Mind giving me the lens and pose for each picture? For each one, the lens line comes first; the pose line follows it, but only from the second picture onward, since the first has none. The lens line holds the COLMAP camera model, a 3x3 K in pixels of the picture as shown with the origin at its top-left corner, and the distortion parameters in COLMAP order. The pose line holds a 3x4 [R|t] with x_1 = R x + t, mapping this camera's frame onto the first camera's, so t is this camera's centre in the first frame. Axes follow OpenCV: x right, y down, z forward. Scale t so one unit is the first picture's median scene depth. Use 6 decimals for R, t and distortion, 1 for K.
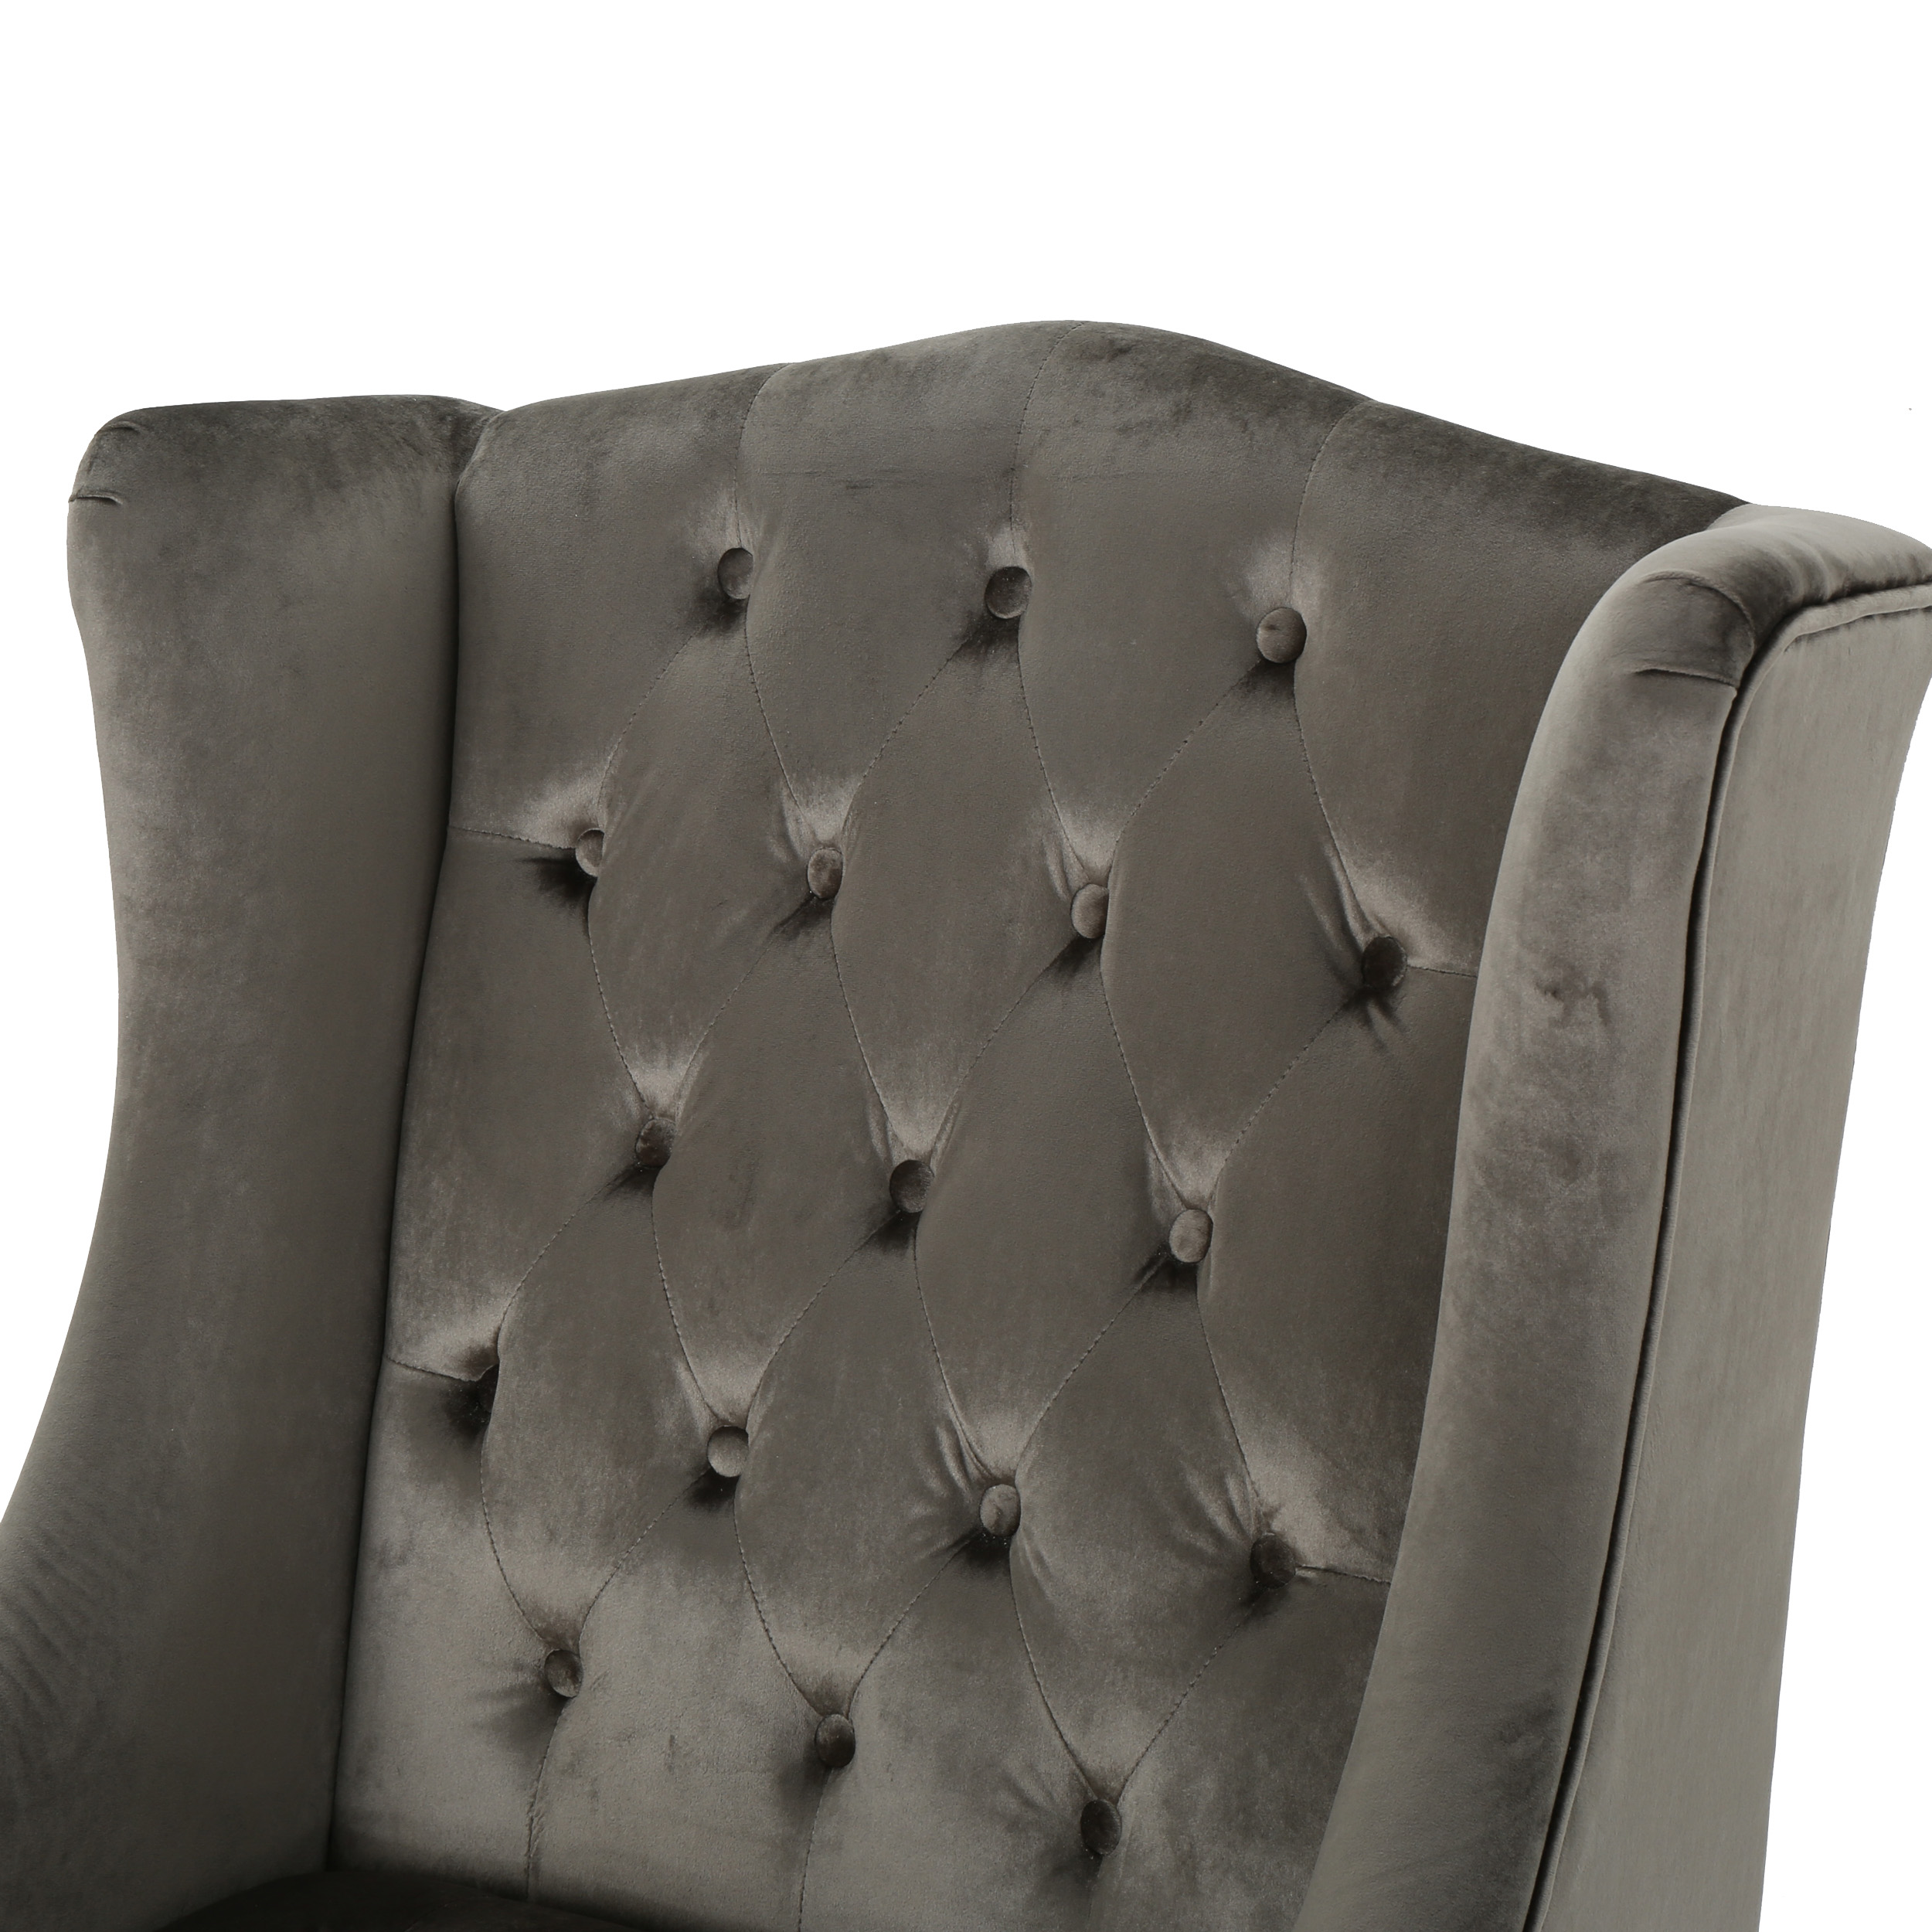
lens RADIAL K [[4443.2, 0, 965.8], [0, 4443.2, 972.6], [0, 0, 1]] dist [0.006026, 0.000000]
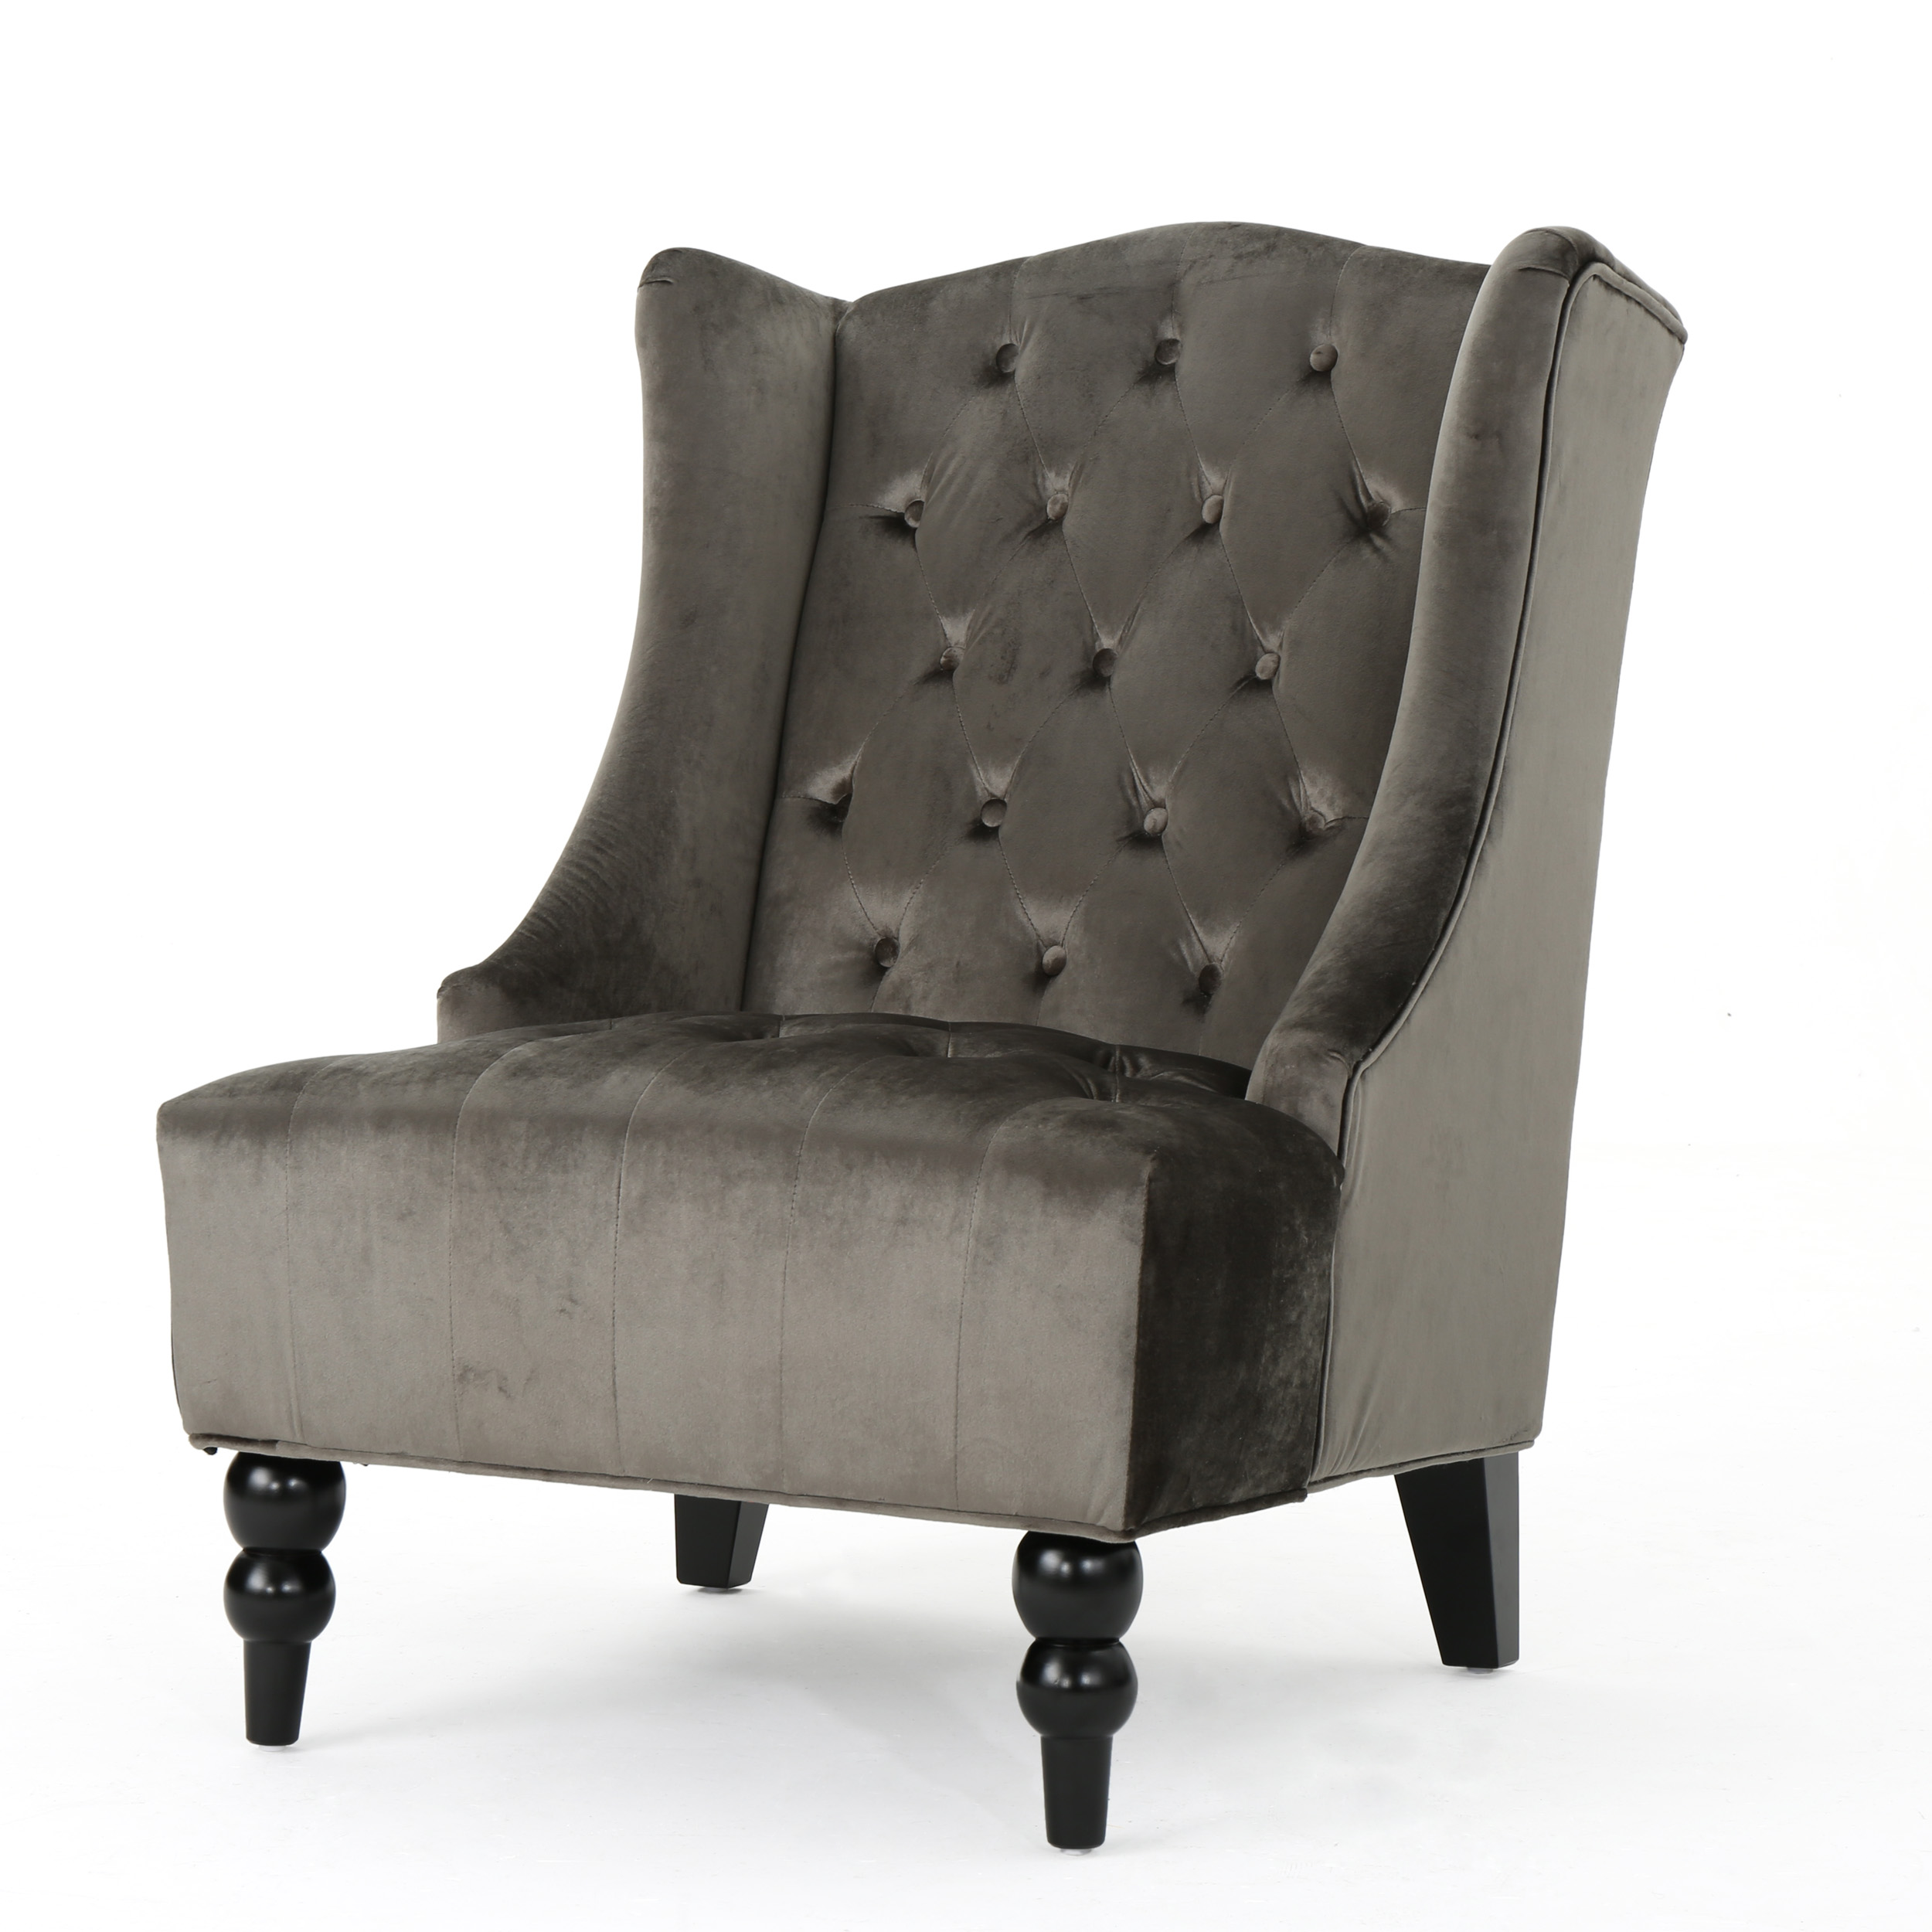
lens RADIAL K [[5595.3, 0, 976.8], [0, 5595.3, 970.3], [0, 0, 1]] dist [0.157445, 0.000000]
pose [[0.997206, 0.049891, 0.055593, -0.181437], [-0.033276, 0.963024, -0.267354, 0.764455], [-0.066876, 0.264757, 0.961993, -1.110211]]
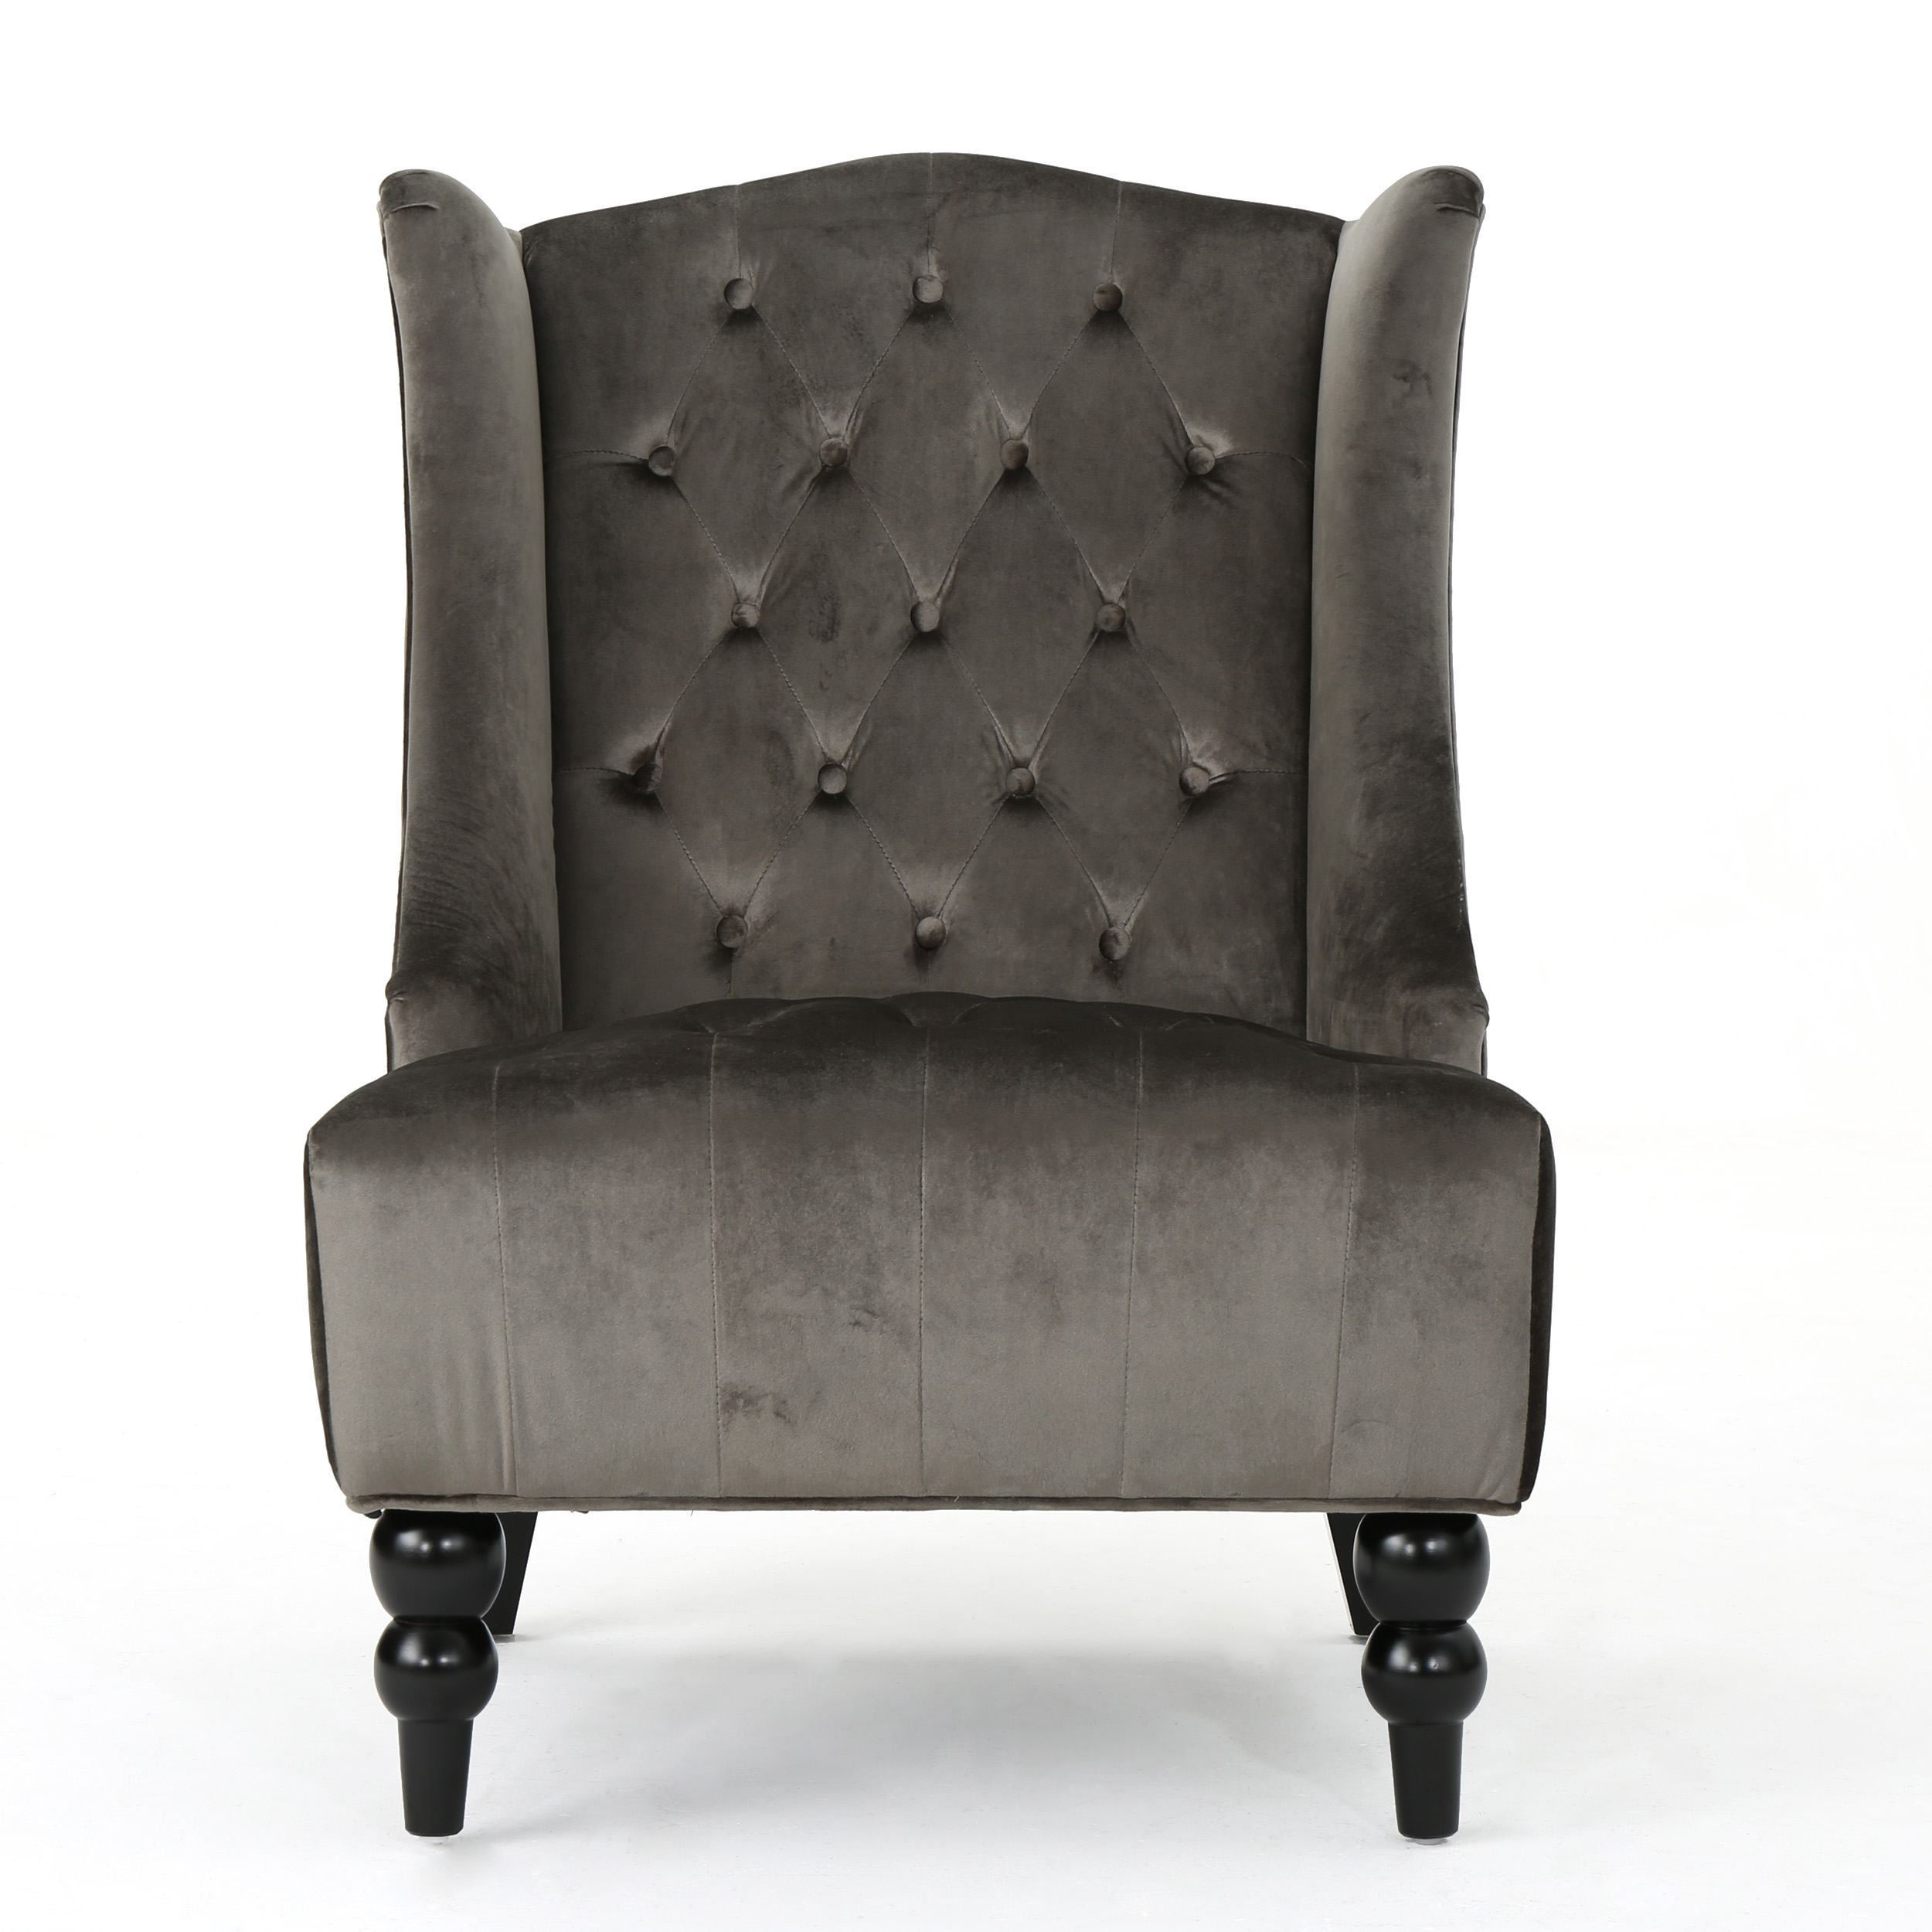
lens RADIAL K [[5933.6, 0, 959.3], [0, 5933.6, 962.9], [0, 0, 1]] dist [0.073277, 0.000000]
pose [[0.862828, 0.008019, 0.505435, -1.130792], [0.133079, 0.960999, -0.242427, 0.717718], [-0.487666, 0.276436, 0.828109, -0.822723]]
